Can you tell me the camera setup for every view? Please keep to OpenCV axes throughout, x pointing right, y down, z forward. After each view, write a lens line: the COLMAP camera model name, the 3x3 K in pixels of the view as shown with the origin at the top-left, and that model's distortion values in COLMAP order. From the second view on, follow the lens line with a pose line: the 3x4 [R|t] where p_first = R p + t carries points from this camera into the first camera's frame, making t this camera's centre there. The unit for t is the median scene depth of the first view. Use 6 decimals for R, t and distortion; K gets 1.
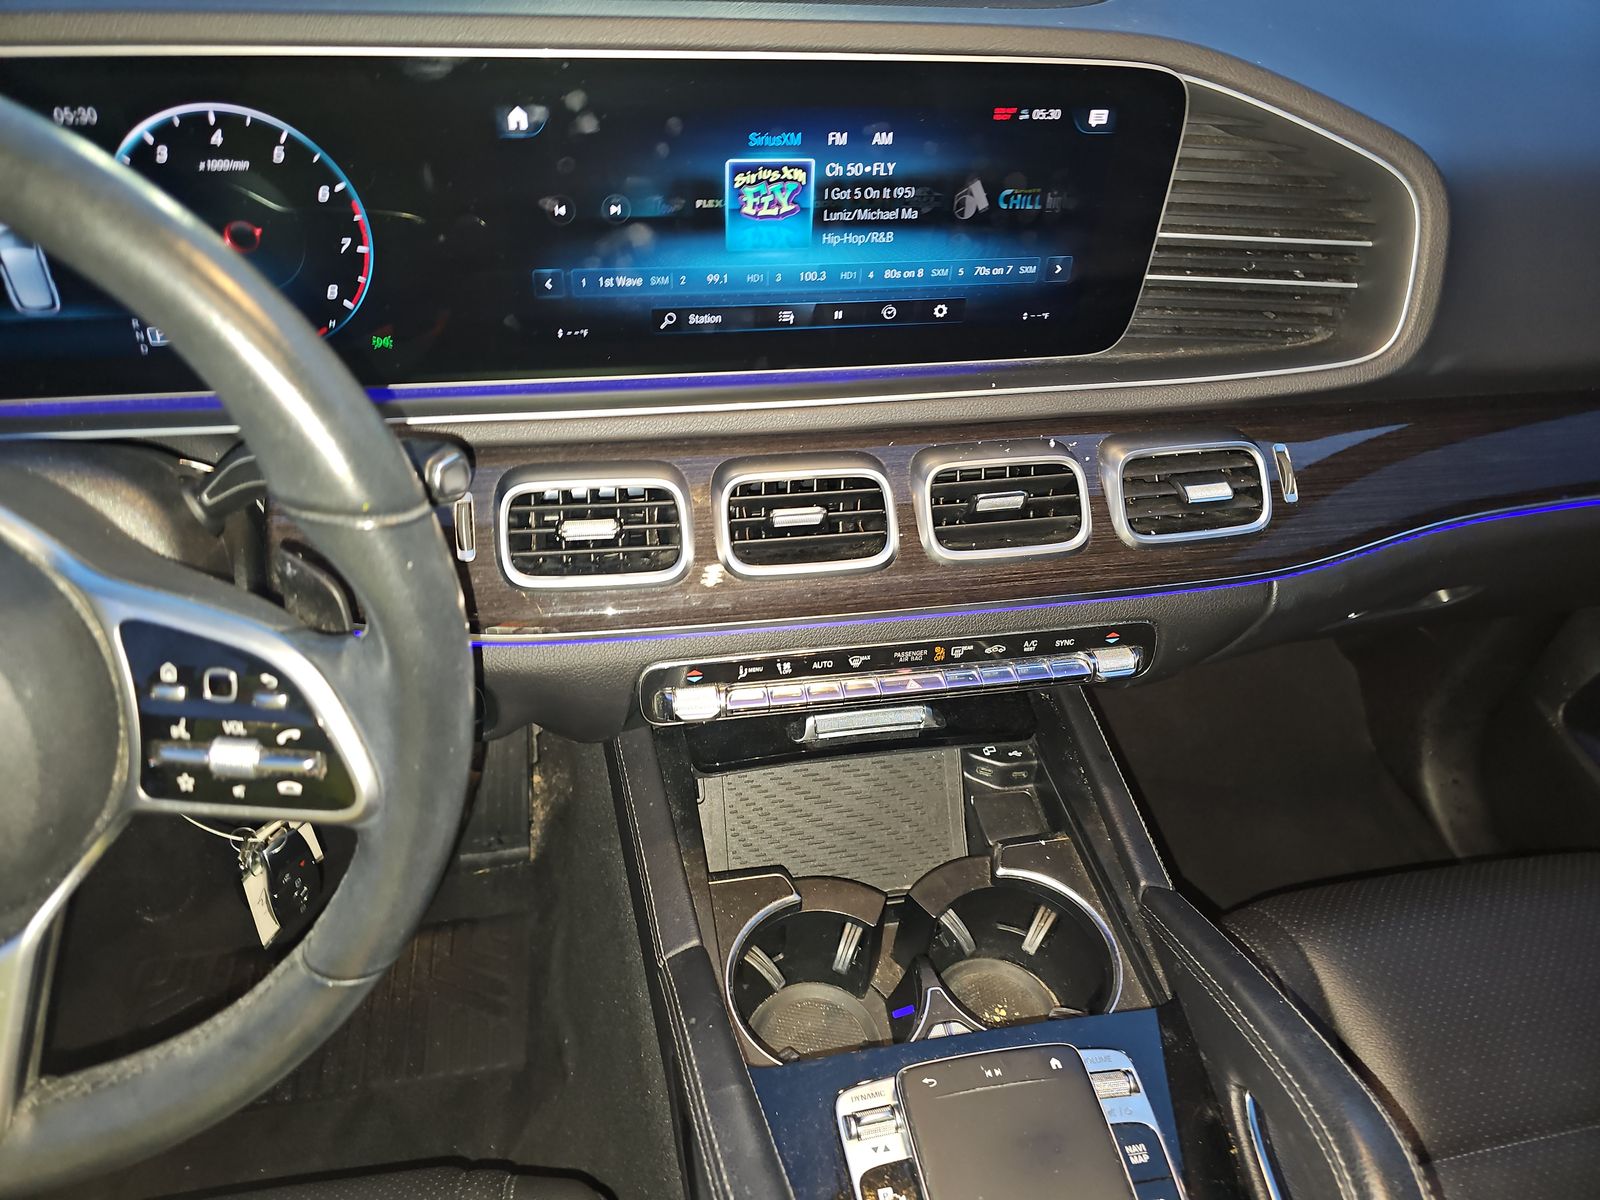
lens RADIAL K [[1087.9, 0, 788.4], [0, 1087.9, 603.4], [0, 0, 1]] dist [0.038829, -0.041883]
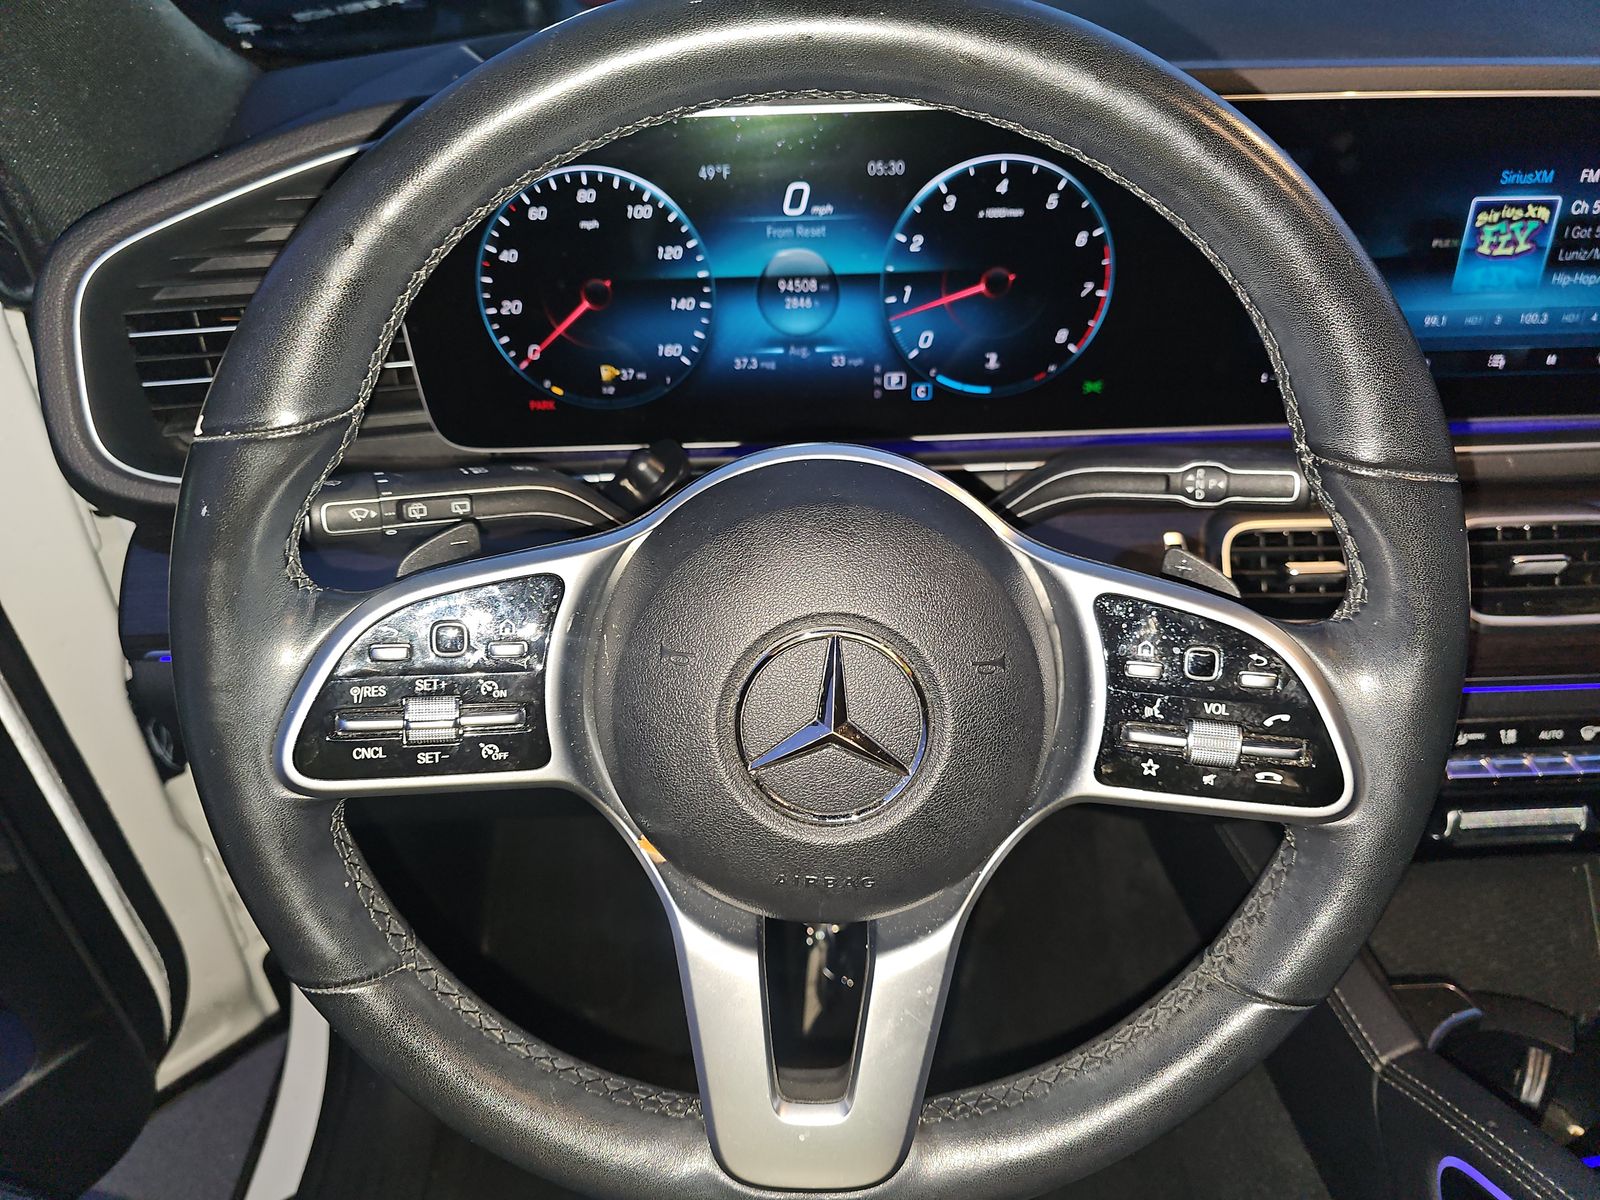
lens RADIAL K [[1087.9, 0, 807.3], [0, 1087.9, 595.7], [0, 0, 1]] dist [0.038829, -0.041883]
pose [[0.987721, 0.016295, -0.155374, -0.479310], [-0.040457, 0.987297, -0.153647, 0.118718], [0.150896, 0.158046, 0.975834, 0.007531]]
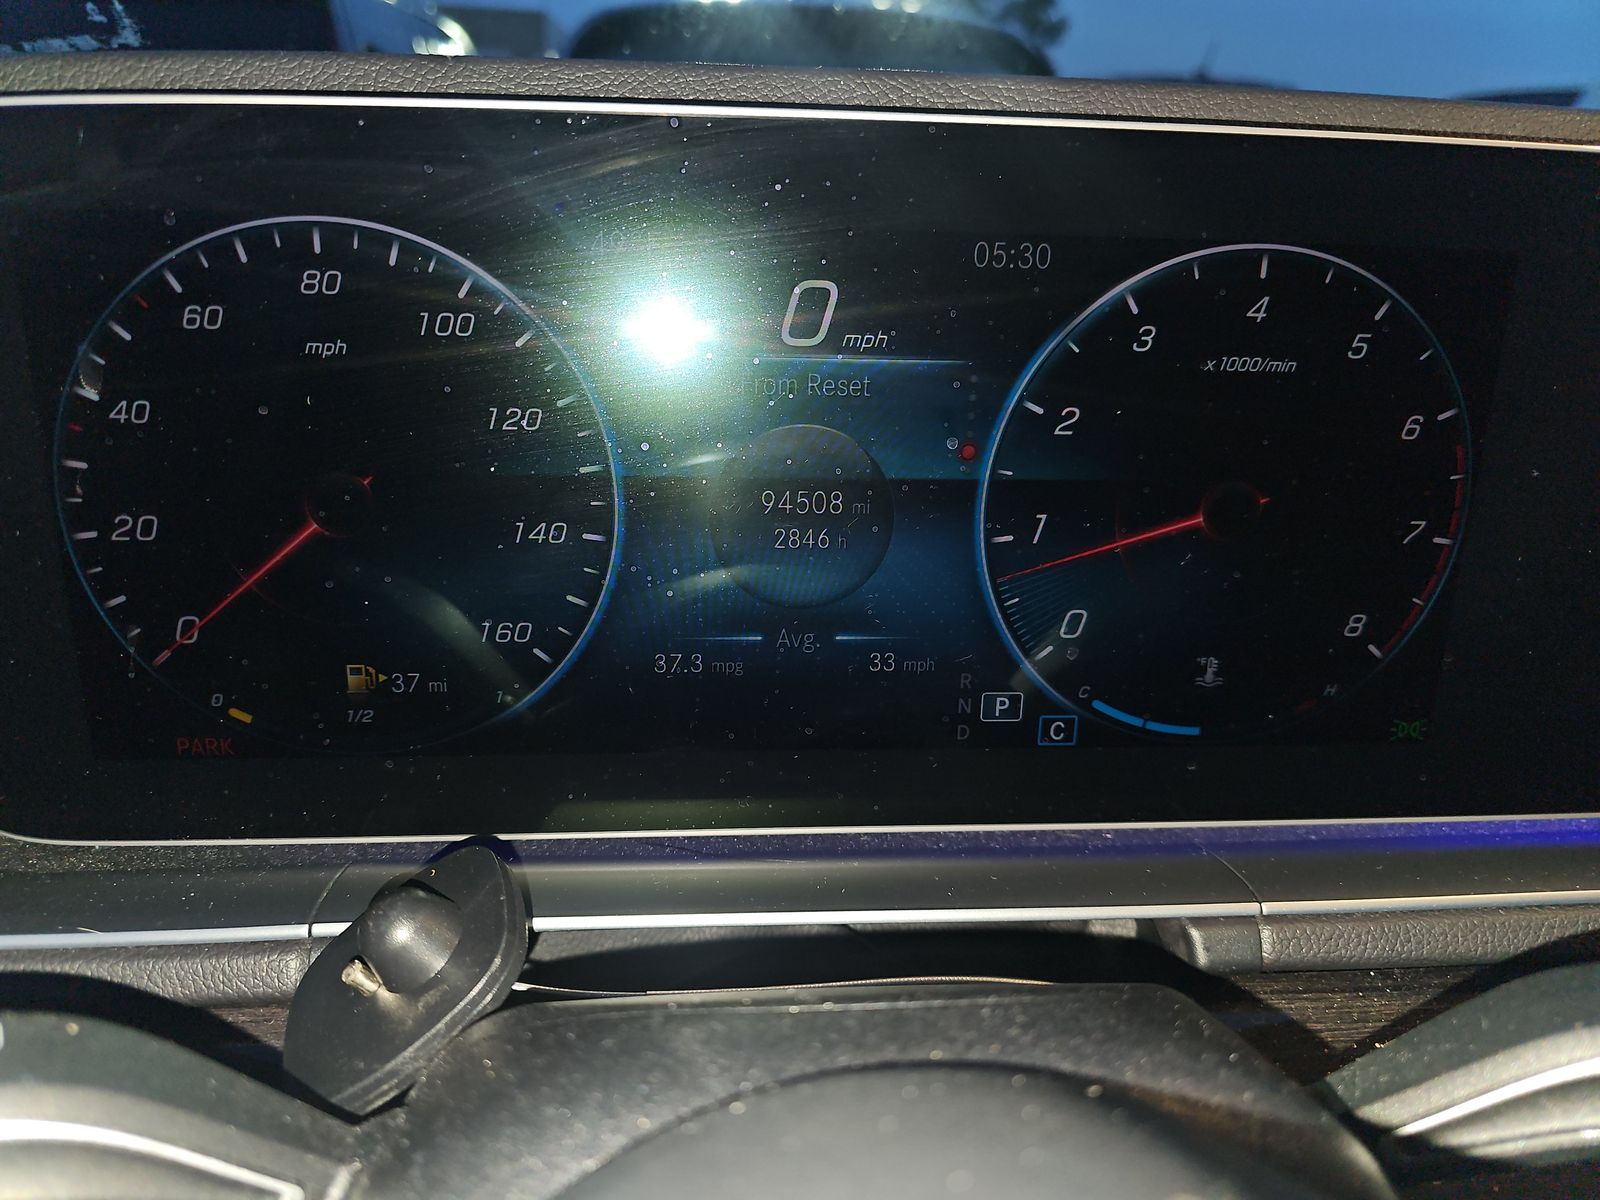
lens RADIAL K [[1087.9, 0, 797.1], [0, 1087.9, 599.0], [0, 0, 1]] dist [0.038829, -0.041883]
pose [[0.996007, 0.013411, -0.088266, -0.606619], [-0.043751, 0.935124, -0.351610, -0.113021], [0.077824, 0.354068, 0.931976, 0.518647]]
